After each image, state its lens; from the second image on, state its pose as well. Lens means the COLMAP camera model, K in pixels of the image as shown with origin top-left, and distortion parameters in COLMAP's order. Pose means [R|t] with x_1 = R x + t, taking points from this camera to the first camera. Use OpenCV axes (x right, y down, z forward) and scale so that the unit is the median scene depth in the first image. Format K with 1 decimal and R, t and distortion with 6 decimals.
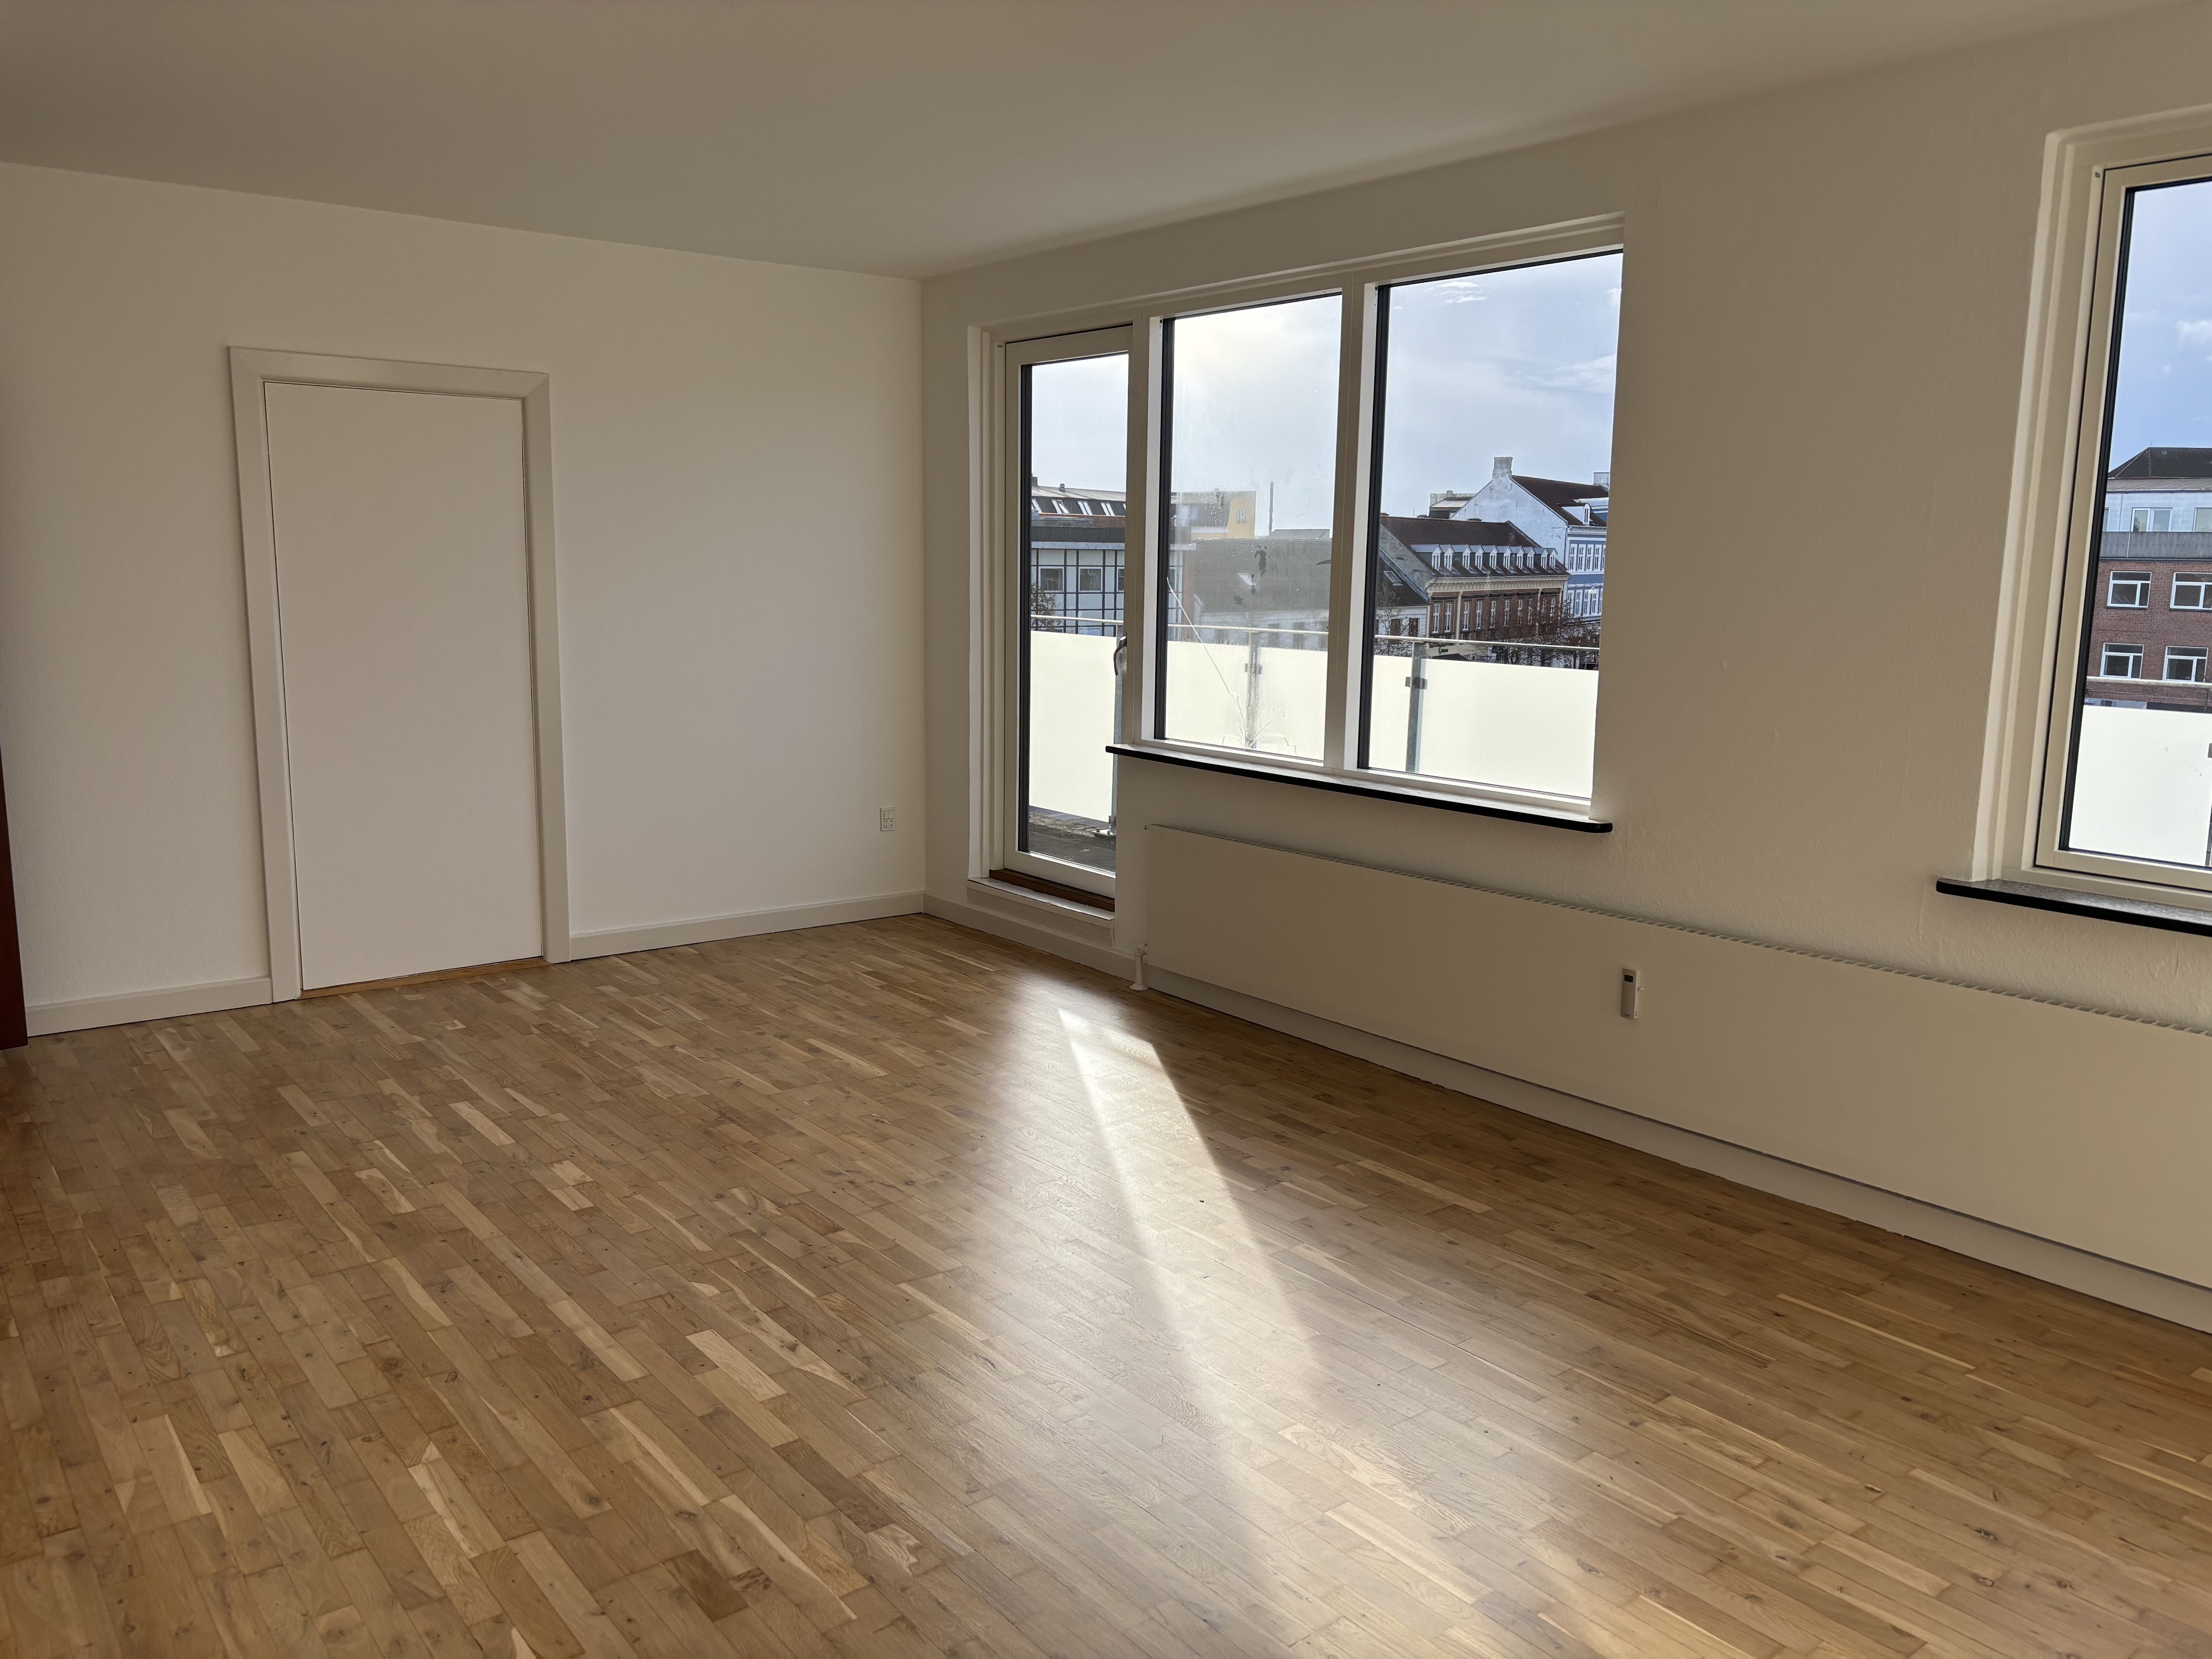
lens RADIAL K [[1673.3, 0, 1028.7], [0, 1673.3, 827.2], [0, 0, 1]] dist [-0.022310, 0.002917]
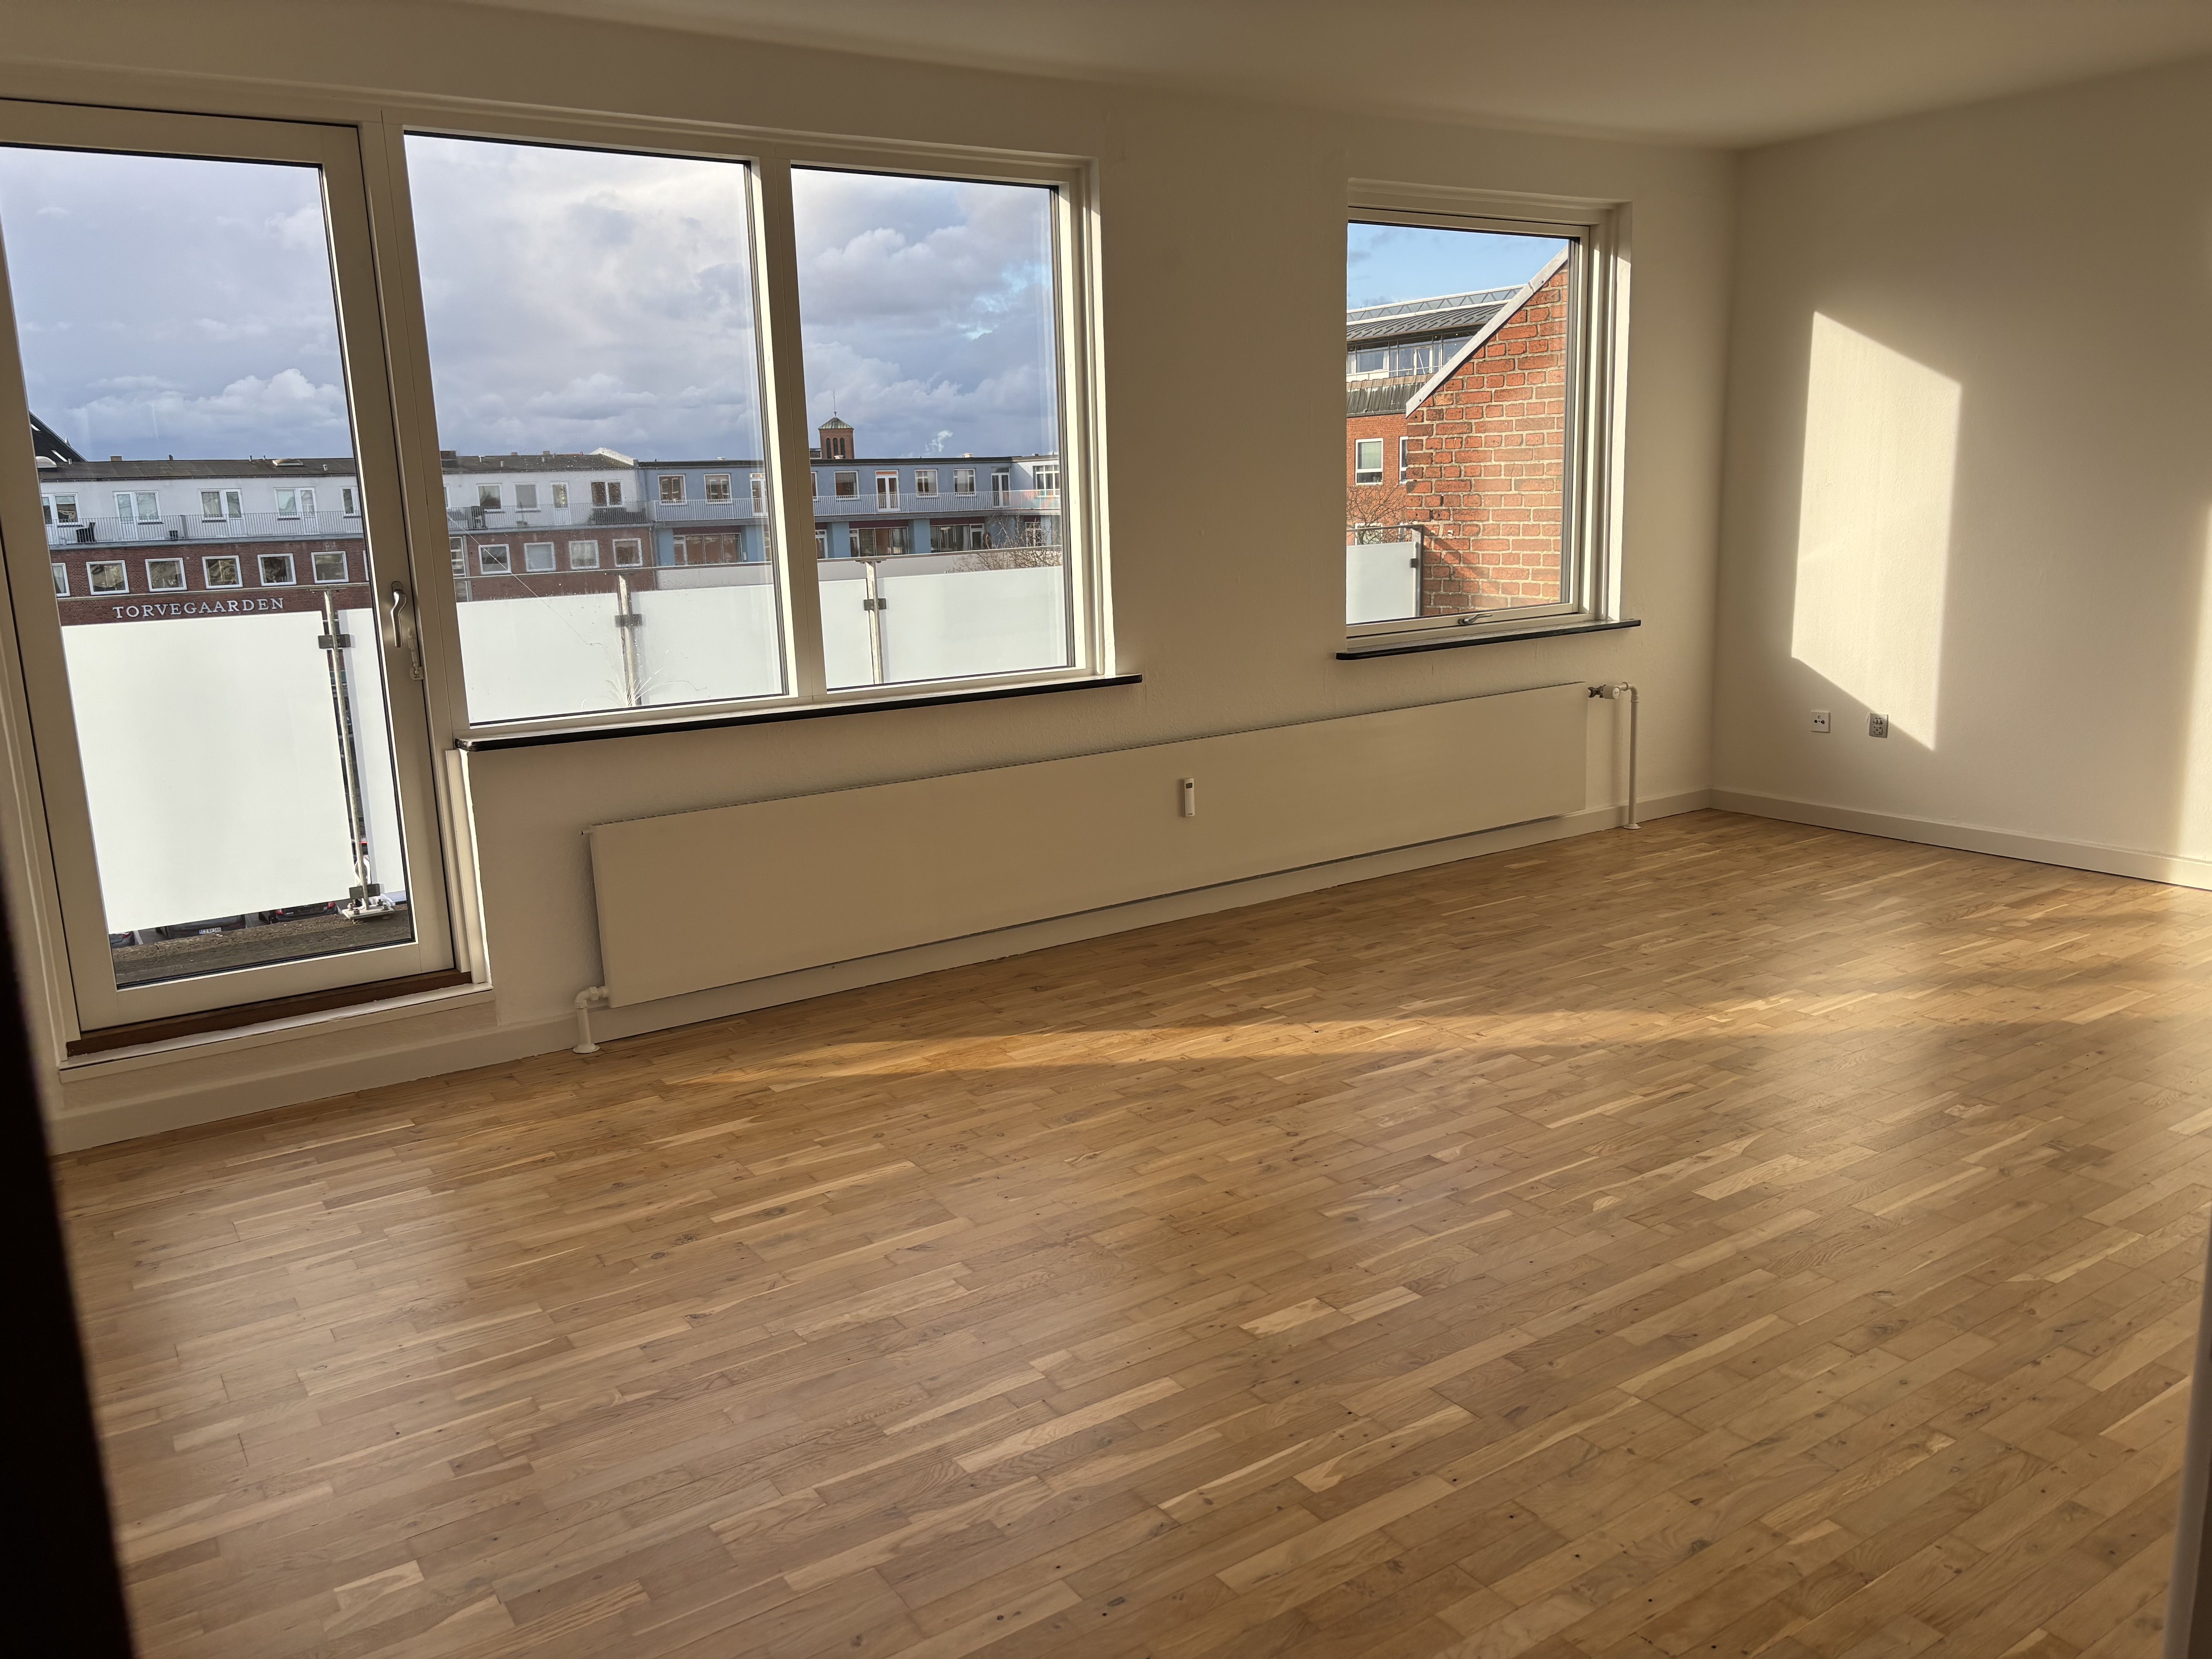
lens RADIAL K [[1676.8, 0, 1106.0], [0, 1676.8, 829.5], [0, 0, 1]] dist [0.018016, -0.038959]
pose [[0.071572, -0.226546, 0.971367, -0.898866], [0.203642, 0.956671, 0.208114, -0.157364], [-0.976426, 0.182916, 0.114605, 0.909523]]
